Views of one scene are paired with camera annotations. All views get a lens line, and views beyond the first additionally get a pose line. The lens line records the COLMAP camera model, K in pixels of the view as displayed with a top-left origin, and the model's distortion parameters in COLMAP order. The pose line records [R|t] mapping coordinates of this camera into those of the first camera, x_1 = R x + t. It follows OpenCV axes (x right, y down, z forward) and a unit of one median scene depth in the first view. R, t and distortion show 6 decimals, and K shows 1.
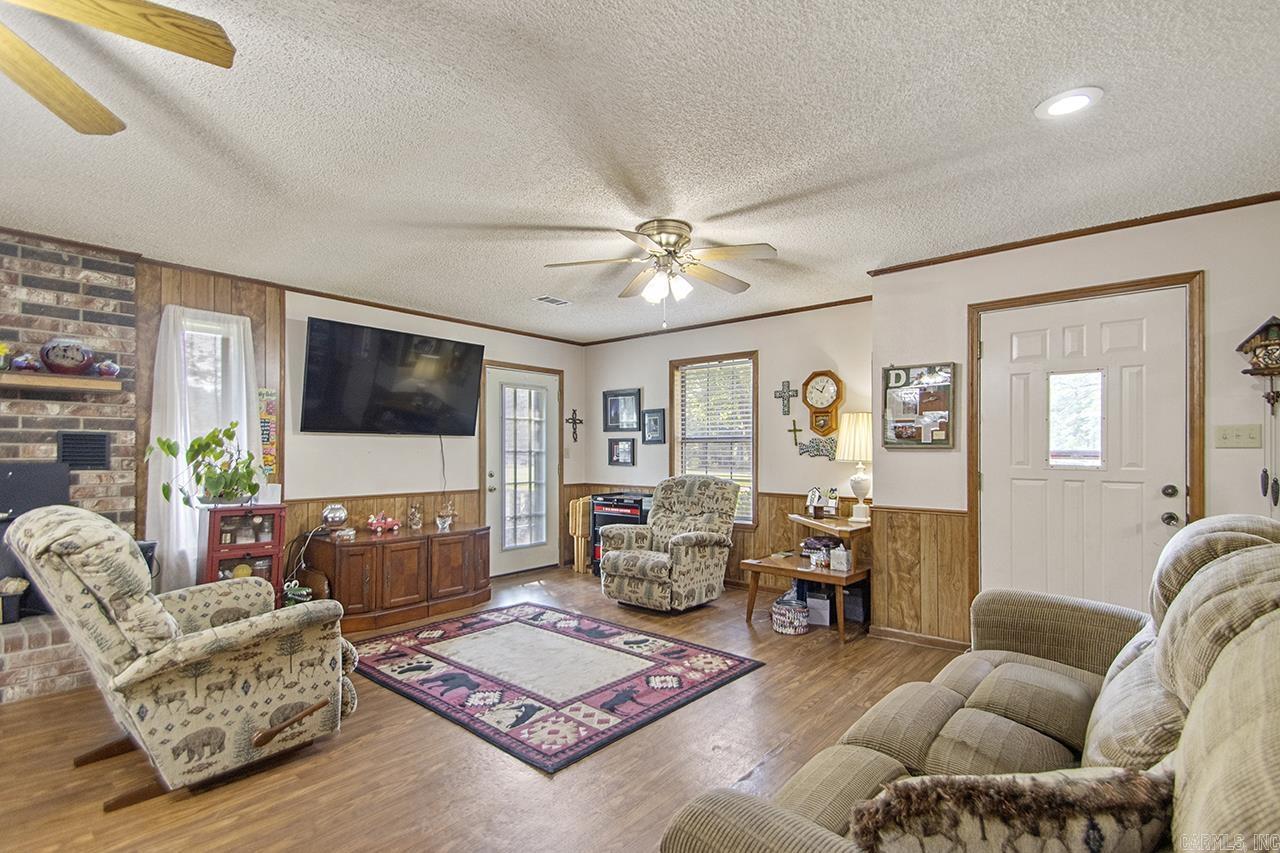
lens RADIAL K [[614.2, 0, 643.6], [0, 614.2, 450.7], [0, 0, 1]] dist [0.002266, -0.000383]
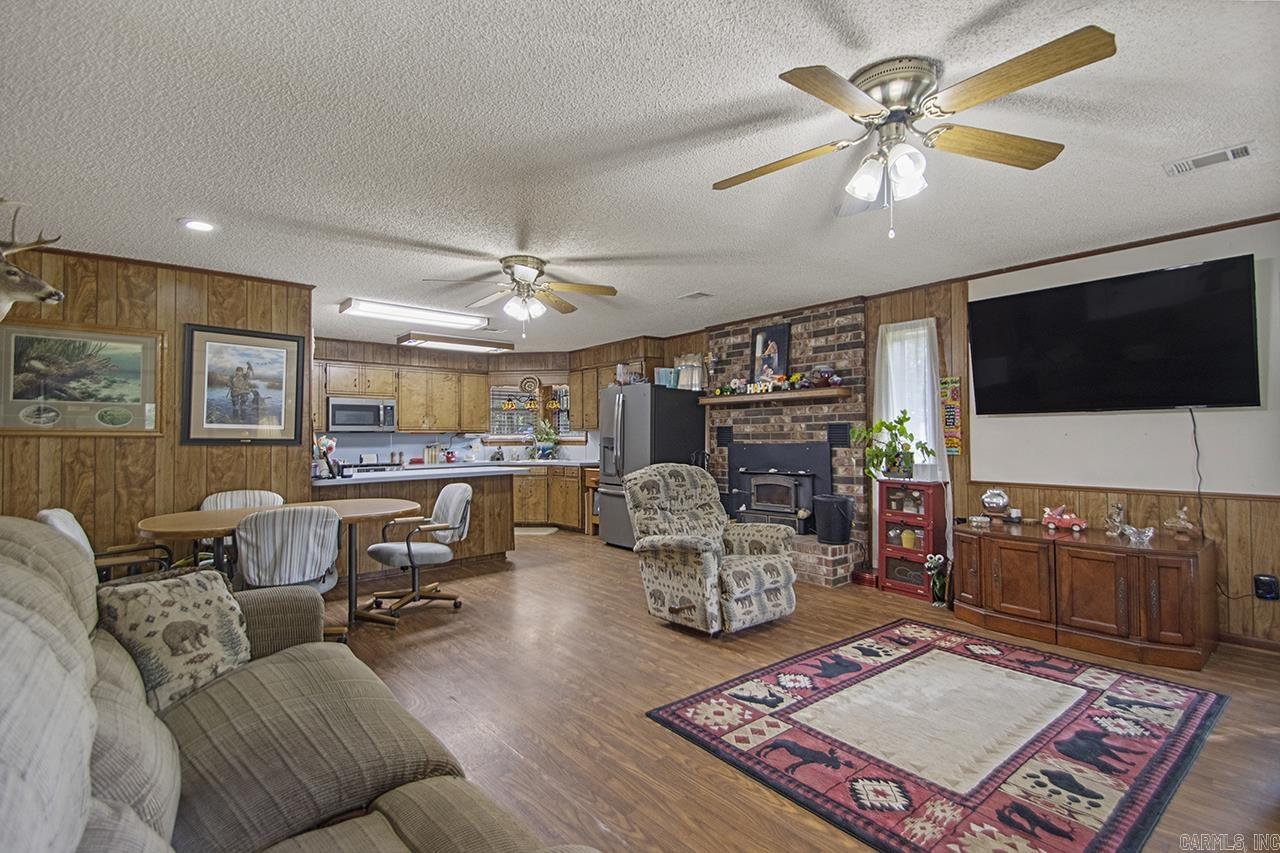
lens RADIAL K [[581.2, 0, 639.4], [0, 581.2, 423.4], [0, 0, 1]] dist [0.014471, -0.000773]
pose [[-0.177544, -0.023693, -0.983828, 0.611797], [0.008155, 0.999640, -0.025545, 0.004261], [0.984079, -0.012558, -0.177287, 0.771930]]
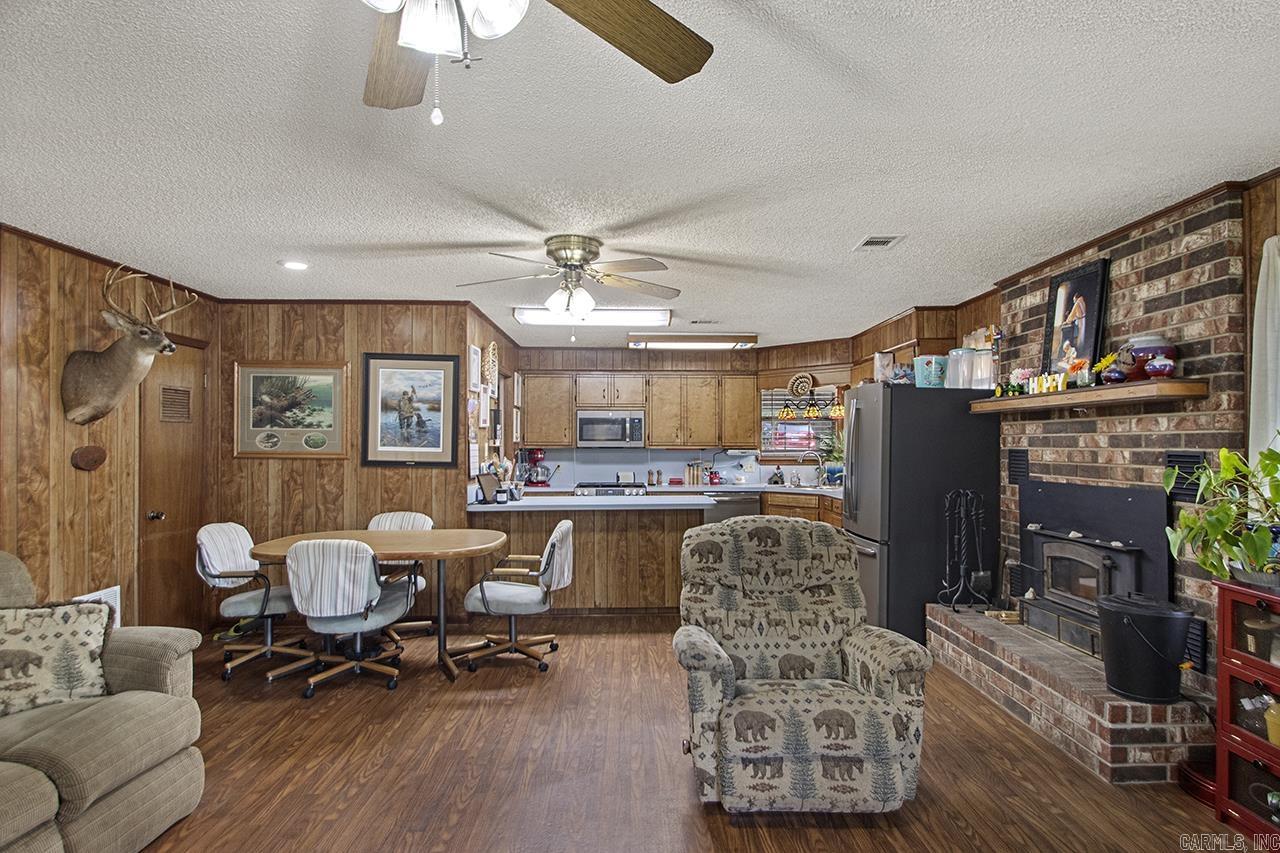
lens RADIAL K [[710.5, 0, 644.6], [0, 710.5, 438.0], [0, 0, 1]] dist [0.014185, -0.001960]
pose [[-0.749602, -0.005759, -0.661864, 0.166456], [-0.000090, 0.999963, -0.008599, -0.039414], [0.661889, -0.006386, -0.749574, 1.223078]]
